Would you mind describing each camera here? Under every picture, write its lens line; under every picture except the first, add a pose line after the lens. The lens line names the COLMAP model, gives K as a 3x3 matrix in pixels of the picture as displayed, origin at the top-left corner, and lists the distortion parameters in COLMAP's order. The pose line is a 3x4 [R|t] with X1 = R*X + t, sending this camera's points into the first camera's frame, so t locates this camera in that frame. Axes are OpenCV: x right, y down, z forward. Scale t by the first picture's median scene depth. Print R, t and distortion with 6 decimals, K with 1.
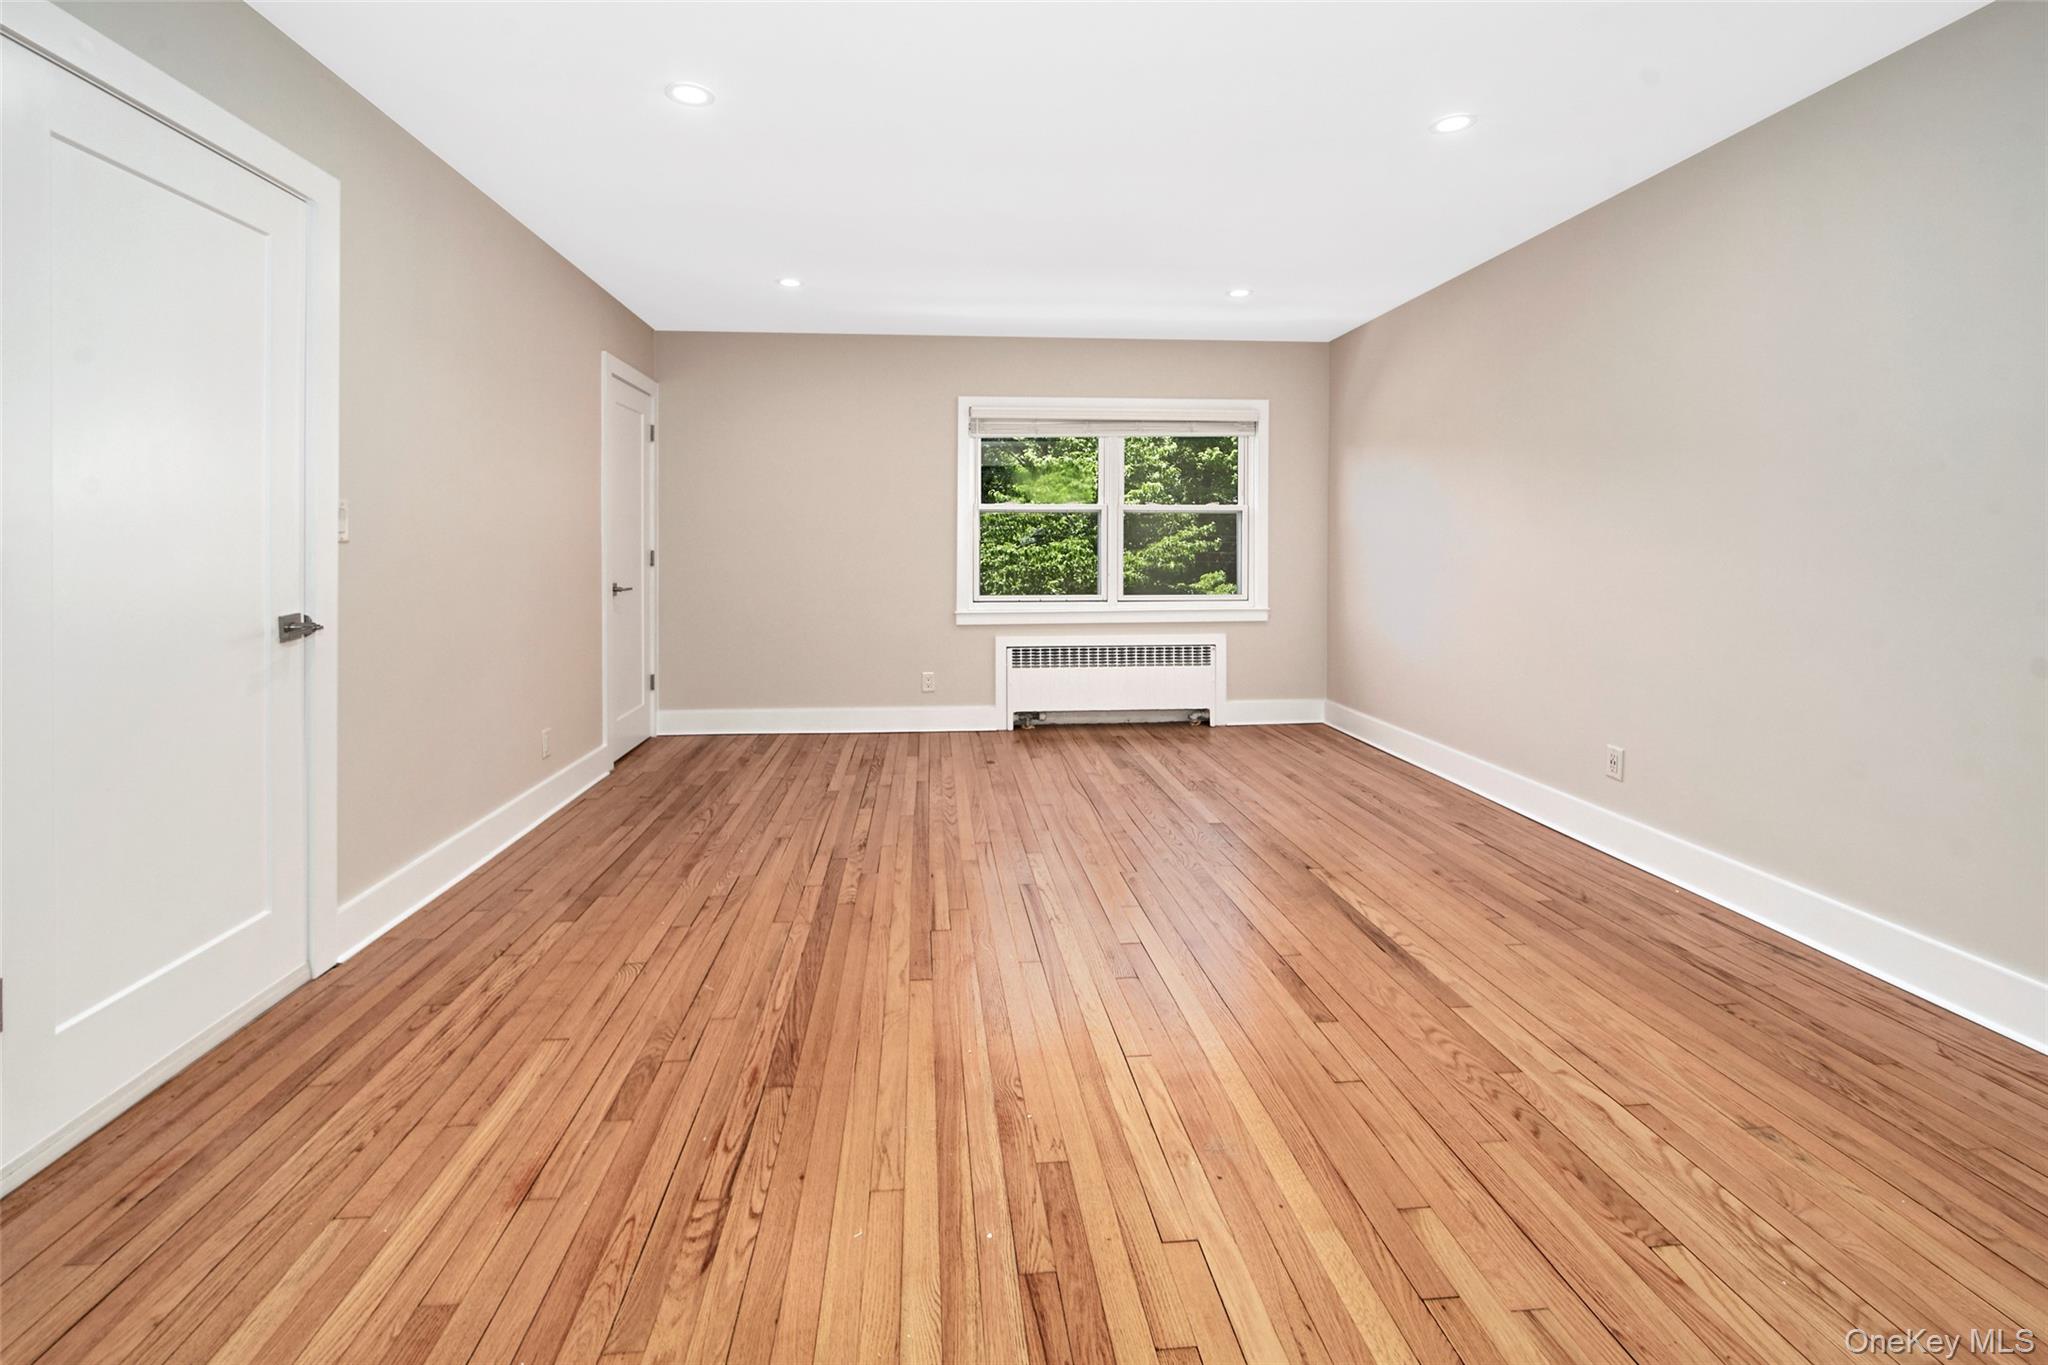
lens RADIAL K [[936.2, 0, 1059.7], [0, 936.2, 560.0], [0, 0, 1]] dist [-0.005805, -0.001463]
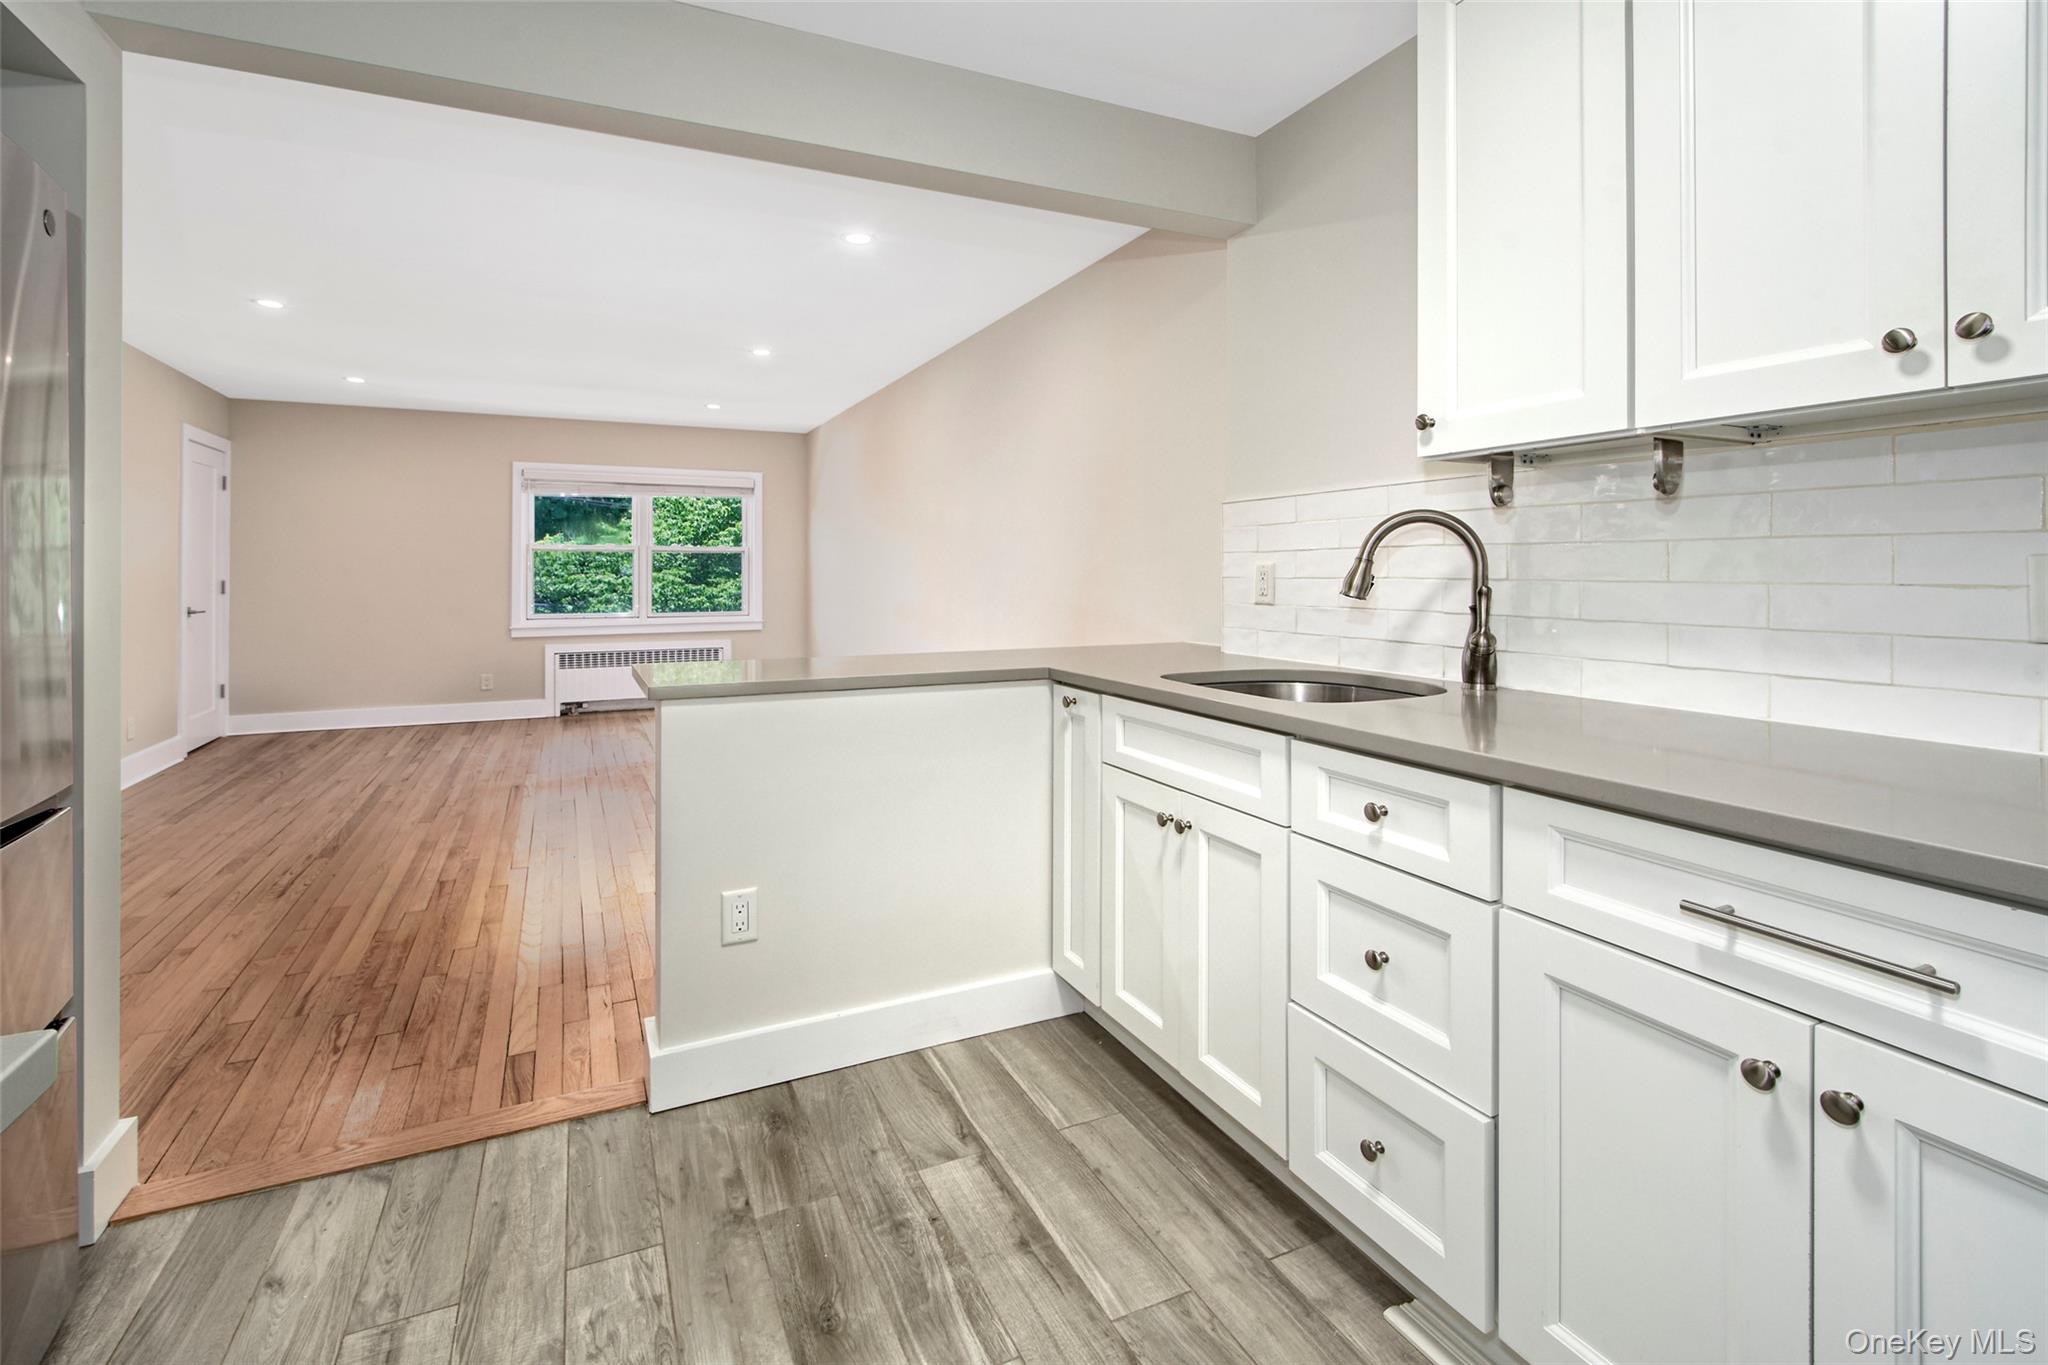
lens RADIAL K [[936.2, 0, 1055.7], [0, 936.2, 568.7], [0, 0, 1]] dist [-0.005805, -0.001463]
pose [[0.943335, 0.000092, 0.331843, 0.172193], [0.007058, 0.999768, -0.020340, 0.006249], [-0.331768, 0.021530, 0.943115, -0.471969]]
